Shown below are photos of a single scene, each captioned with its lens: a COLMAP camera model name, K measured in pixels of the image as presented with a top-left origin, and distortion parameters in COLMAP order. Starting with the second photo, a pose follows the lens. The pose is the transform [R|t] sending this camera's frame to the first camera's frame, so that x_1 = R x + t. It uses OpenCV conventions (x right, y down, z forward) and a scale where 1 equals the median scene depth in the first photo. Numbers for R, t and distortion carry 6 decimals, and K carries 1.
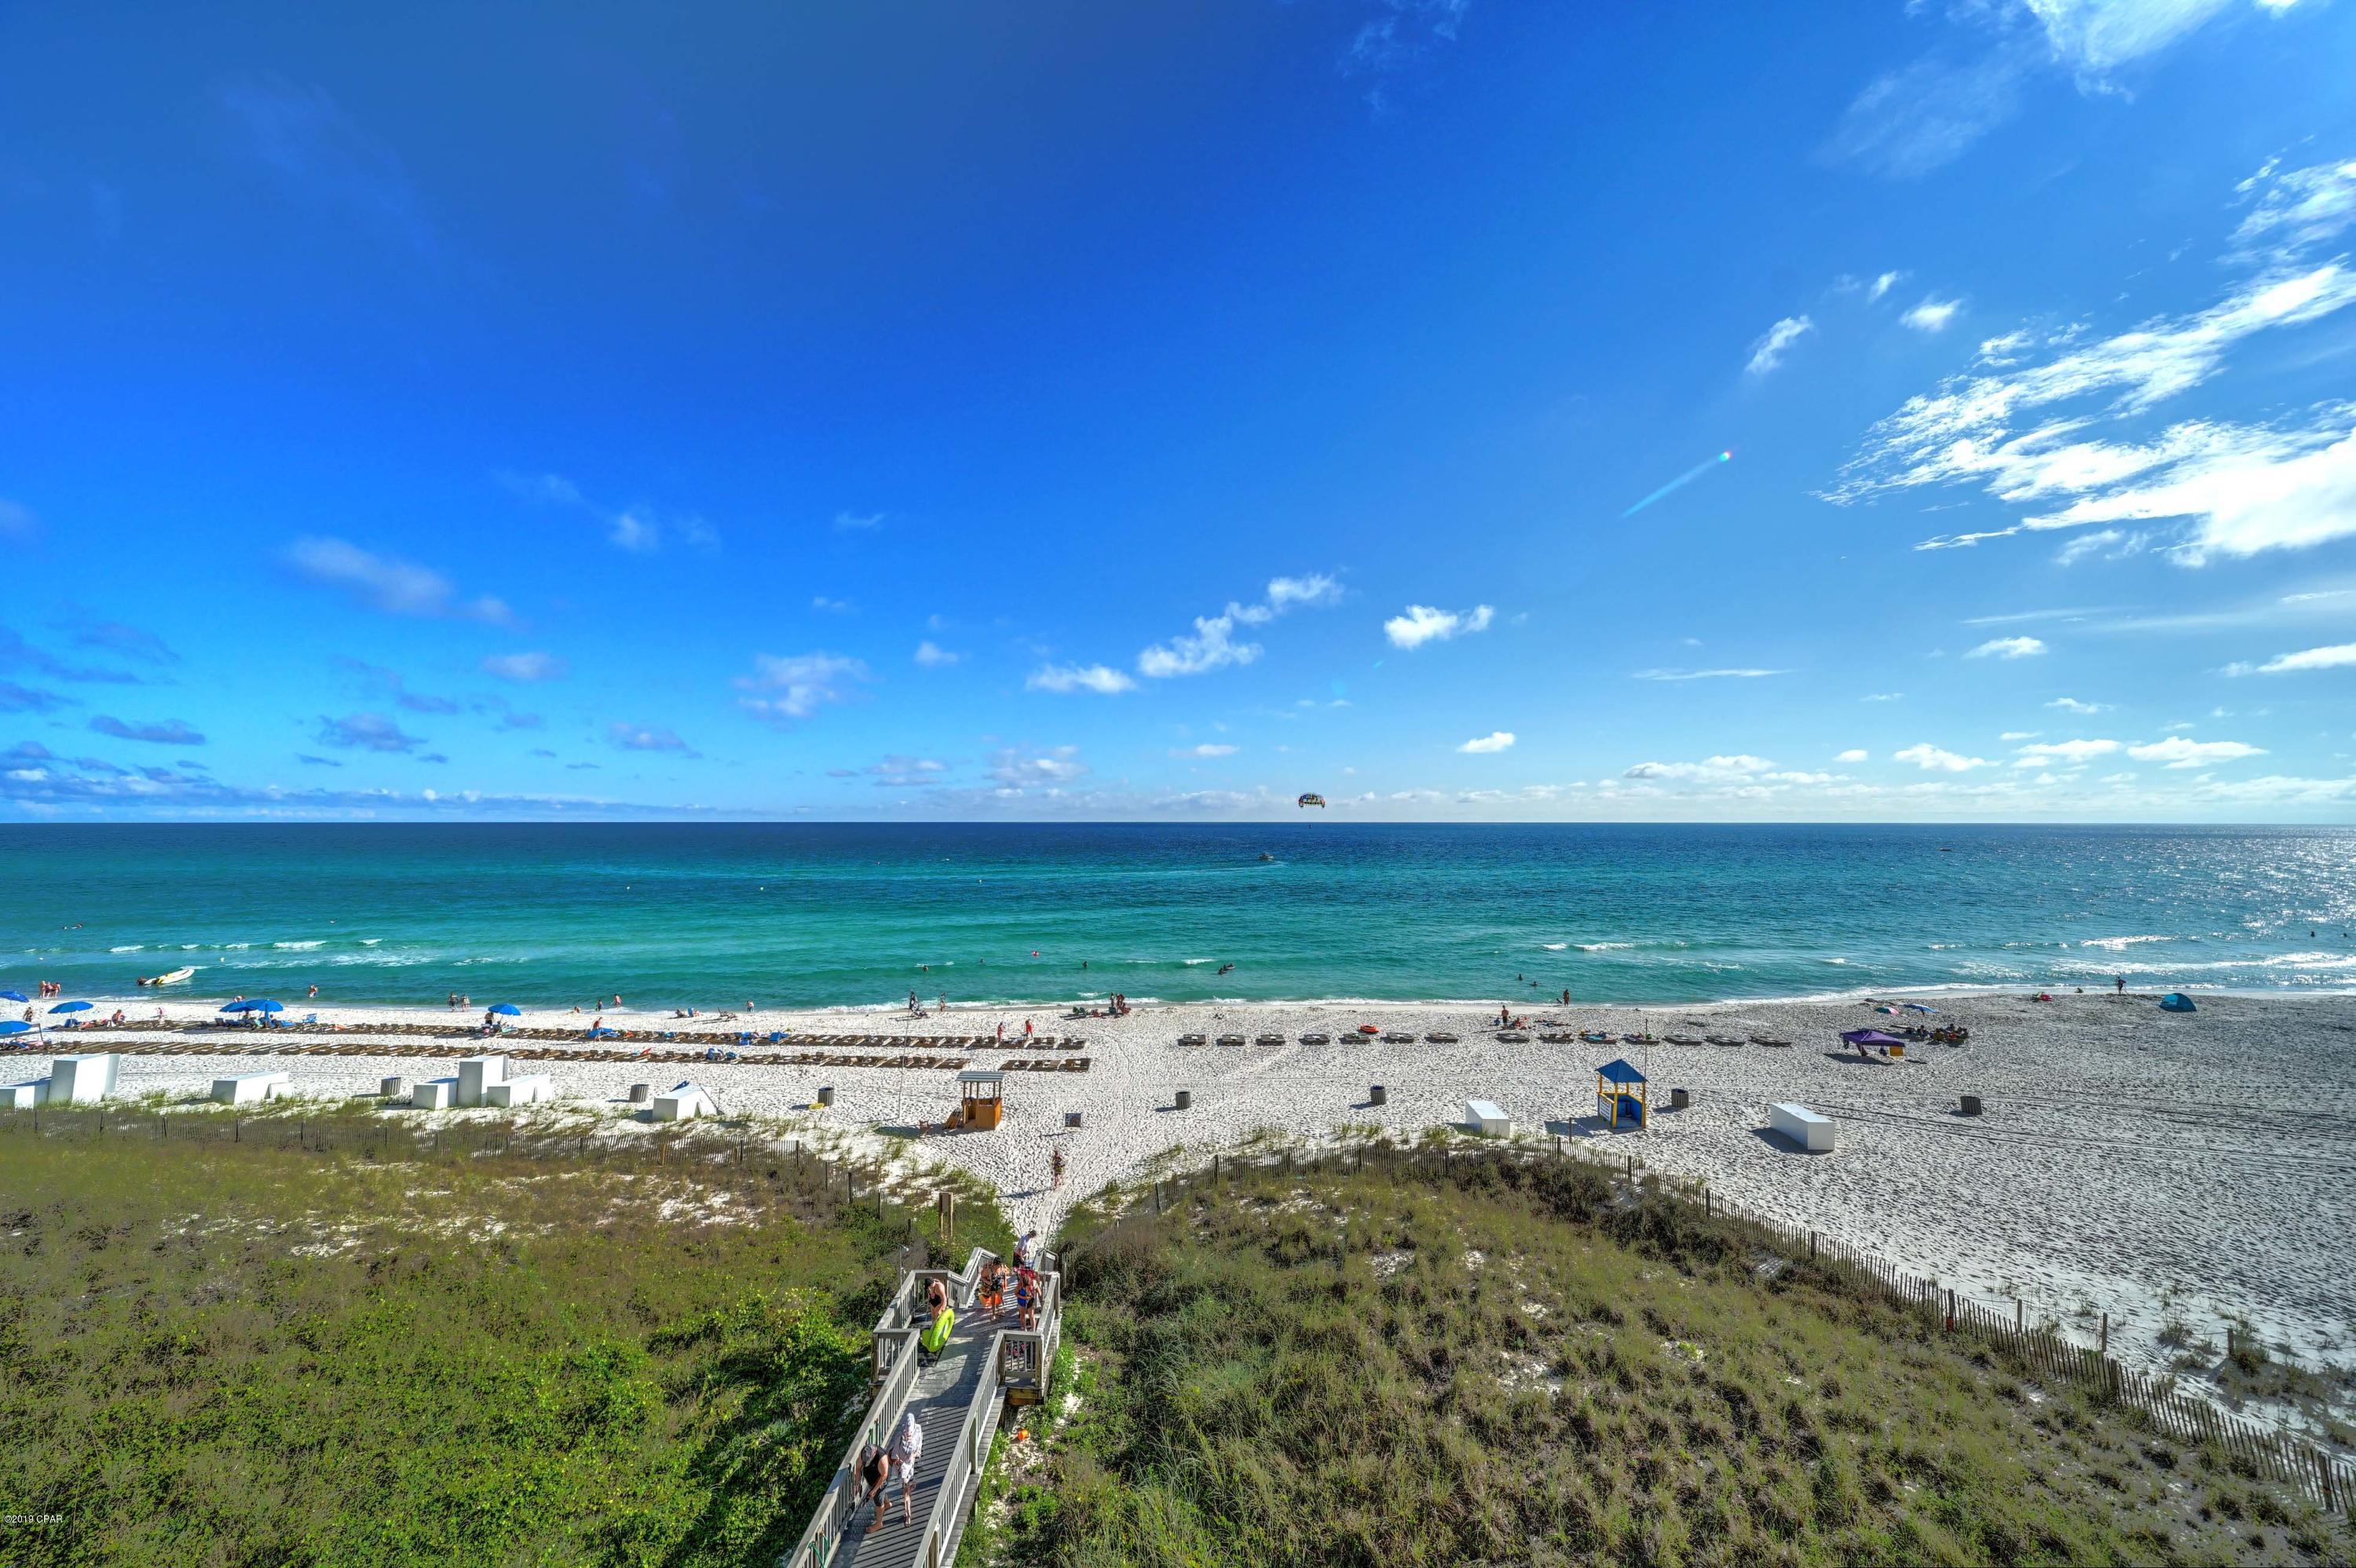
lens RADIAL K [[821.5, 0, 1171.2], [0, 821.5, 797.3], [0, 0, 1]] dist [-0.022508, 0.002035]
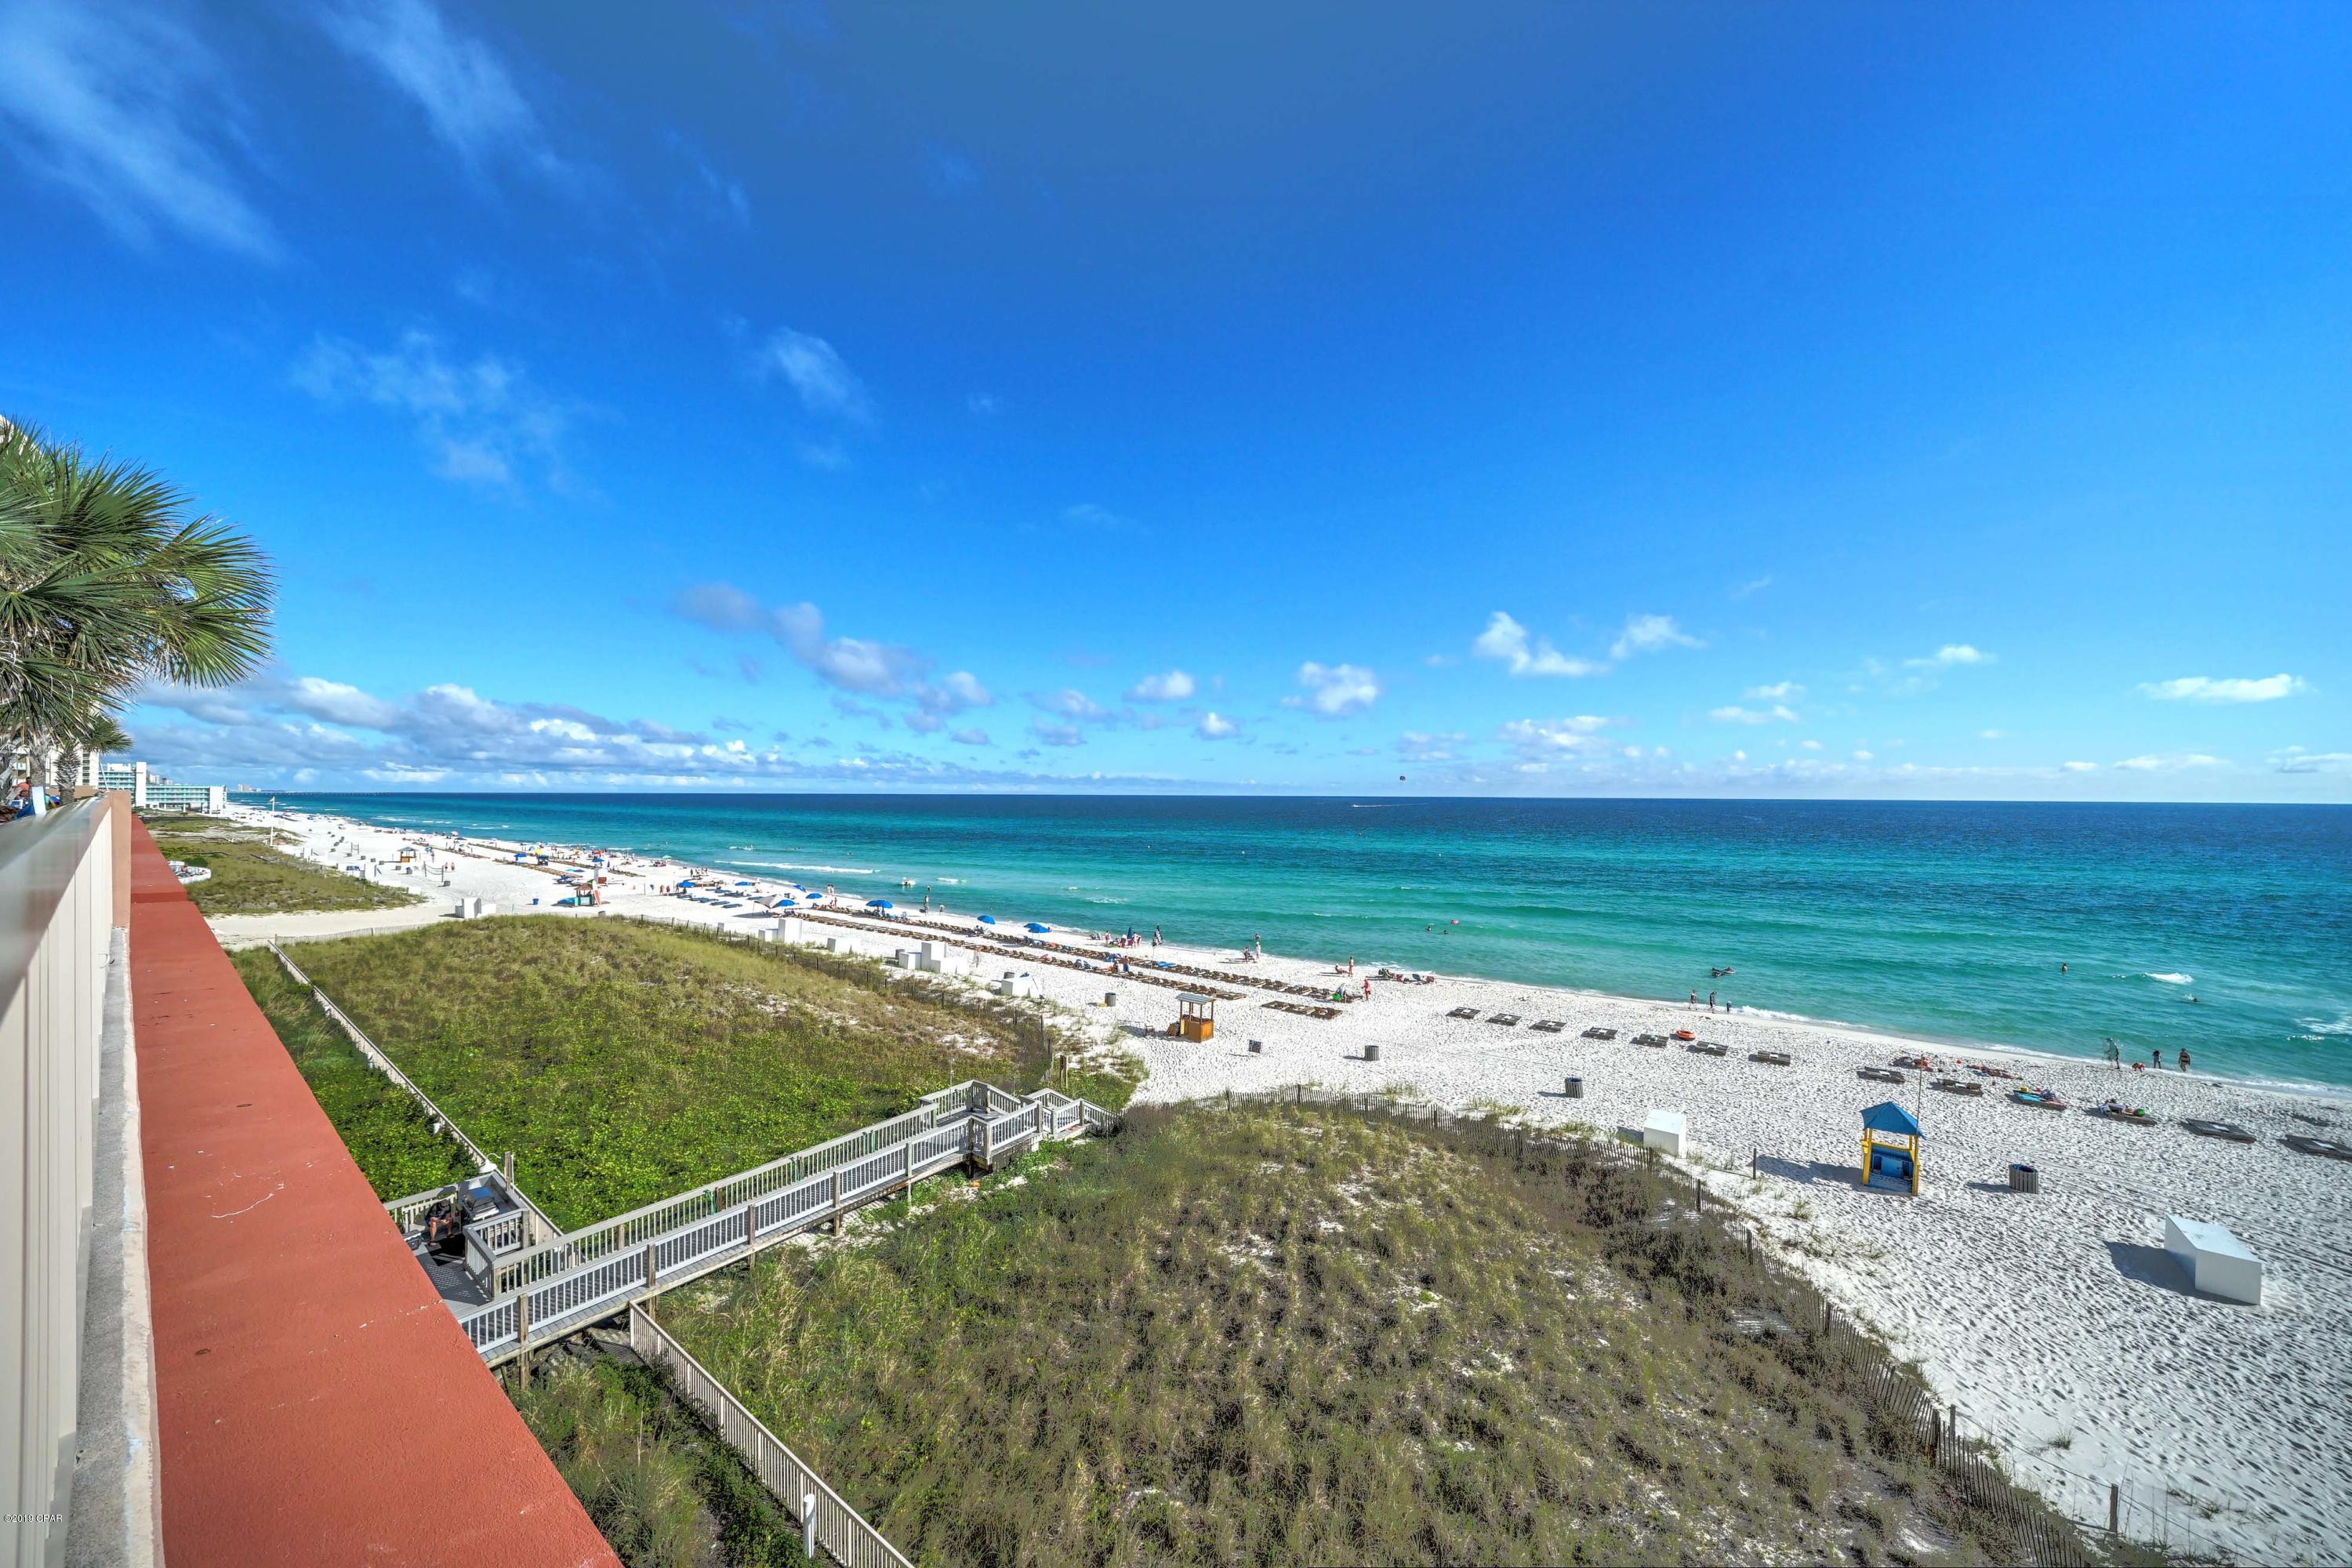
lens RADIAL K [[820.2, 0, 1185.6], [0, 820.2, 782.4], [0, 0, 1]] dist [-0.022508, 0.002035]
pose [[0.814439, -0.004217, -0.580233, 0.458633], [0.010558, 0.999916, 0.007553, 0.003507], [0.580152, -0.012277, 0.814415, -0.013504]]
